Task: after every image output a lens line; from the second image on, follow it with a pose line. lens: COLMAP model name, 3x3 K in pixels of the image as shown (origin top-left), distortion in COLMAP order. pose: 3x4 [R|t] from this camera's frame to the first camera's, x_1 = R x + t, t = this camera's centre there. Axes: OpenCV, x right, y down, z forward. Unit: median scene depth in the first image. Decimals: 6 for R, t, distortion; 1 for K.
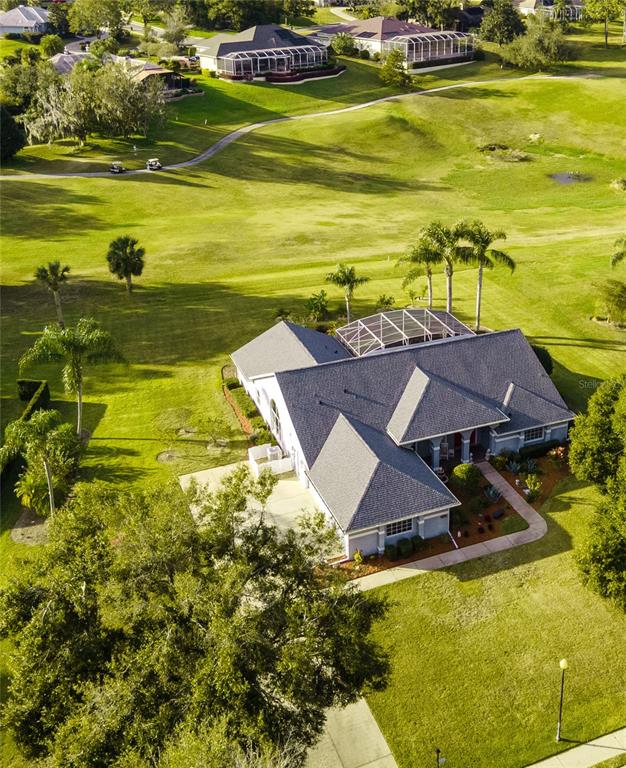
lens RADIAL K [[933.4, 0, 410.9], [0, 933.4, 290.4], [0, 0, 1]] dist [0.029864, 0.000000]
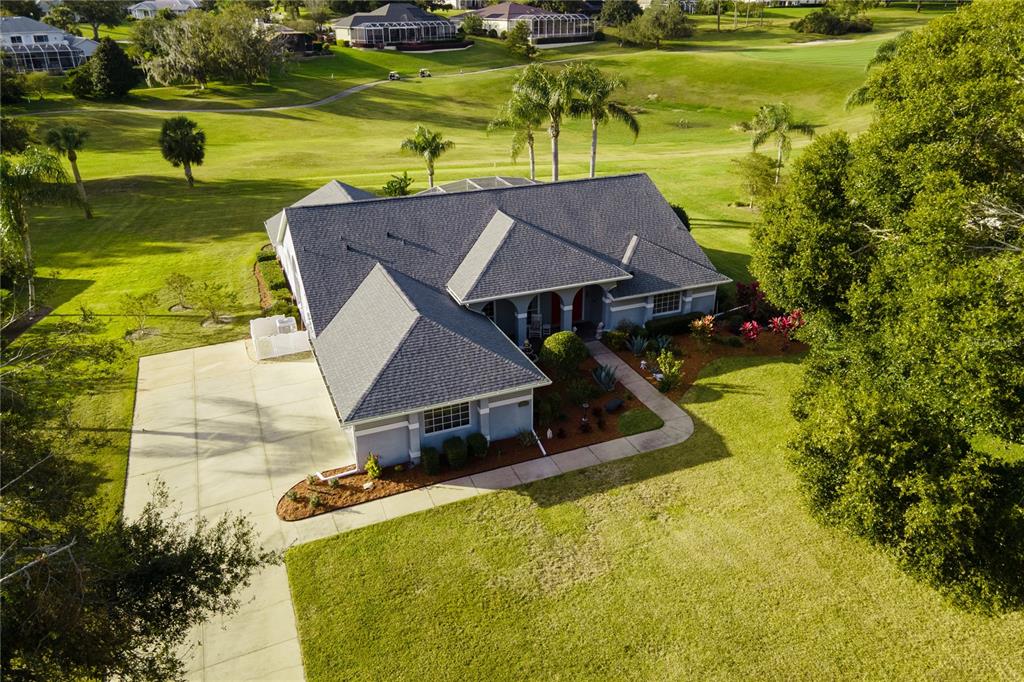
lens RADIAL K [[742.6, 0, 528.3], [0, 742.6, 320.5], [0, 0, 1]] dist [0.025359, 0.025275]
pose [[0.999708, 0.003577, -0.023893, 0.034850], [-0.002720, 0.999356, 0.035784, 0.120282], [0.024006, -0.035709, 0.999074, 0.368697]]
